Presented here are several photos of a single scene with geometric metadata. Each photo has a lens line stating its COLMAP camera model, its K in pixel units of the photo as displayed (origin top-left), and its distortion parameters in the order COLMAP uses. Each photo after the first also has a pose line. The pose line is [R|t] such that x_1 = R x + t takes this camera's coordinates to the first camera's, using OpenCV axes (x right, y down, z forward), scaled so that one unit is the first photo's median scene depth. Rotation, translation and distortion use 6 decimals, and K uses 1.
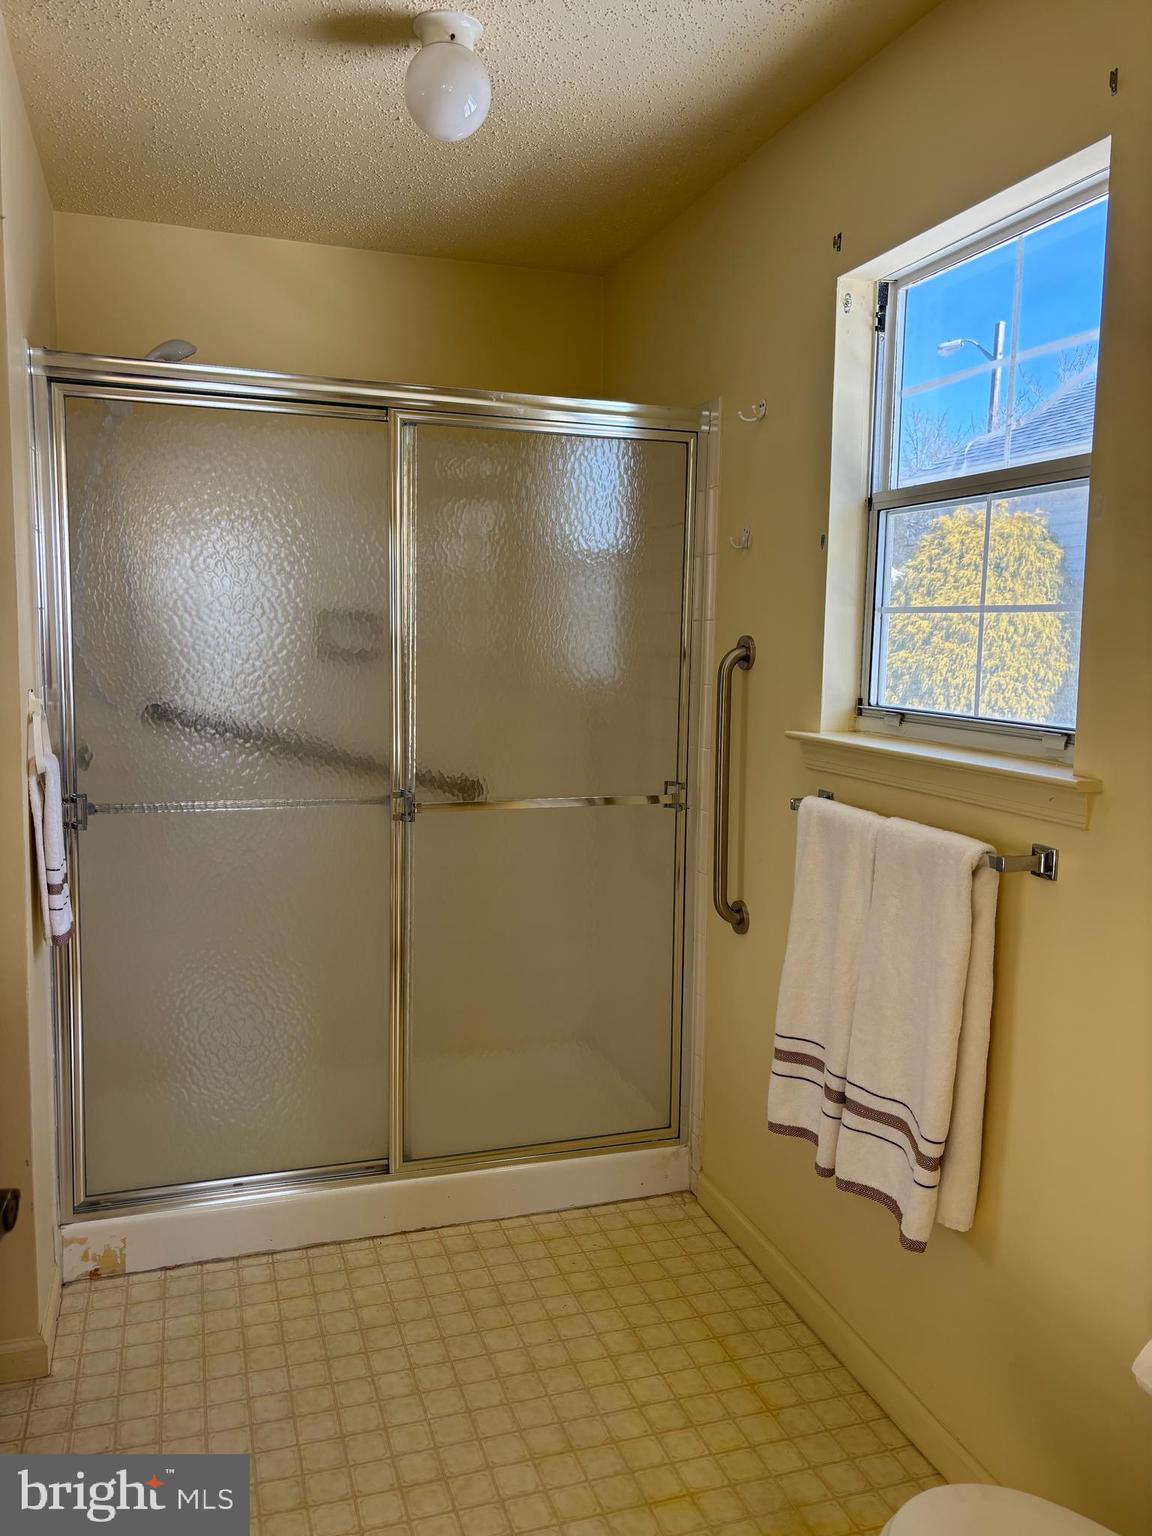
lens RADIAL K [[1167.8, 0, 566.4], [0, 1167.8, 769.6], [0, 0, 1]] dist [-0.003015, -0.000897]
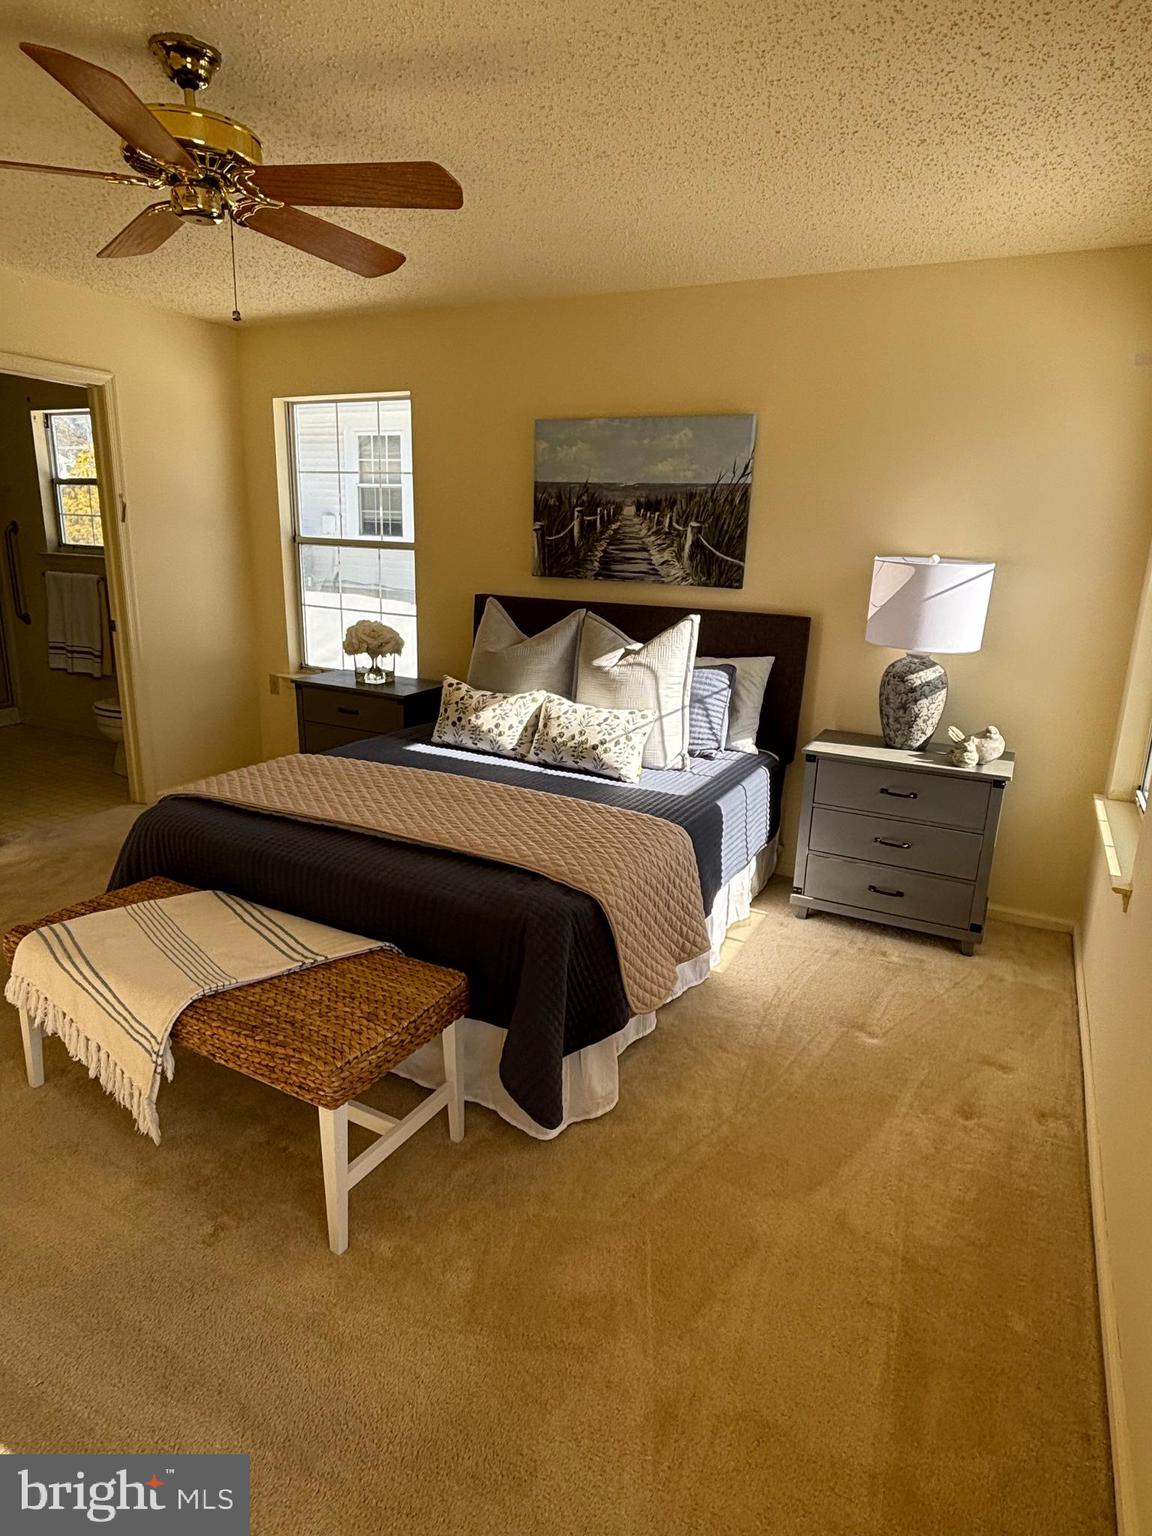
lens RADIAL K [[878.6, 0, 576.0], [0, 878.6, 768.0], [0, 0, 1]] dist [-0.003562, -0.001277]
pose [[0.716056, -0.177264, 0.675160, -0.179828], [0.060342, 0.979317, 0.193123, 0.064163], [-0.695430, -0.097546, 0.711942, -0.676653]]
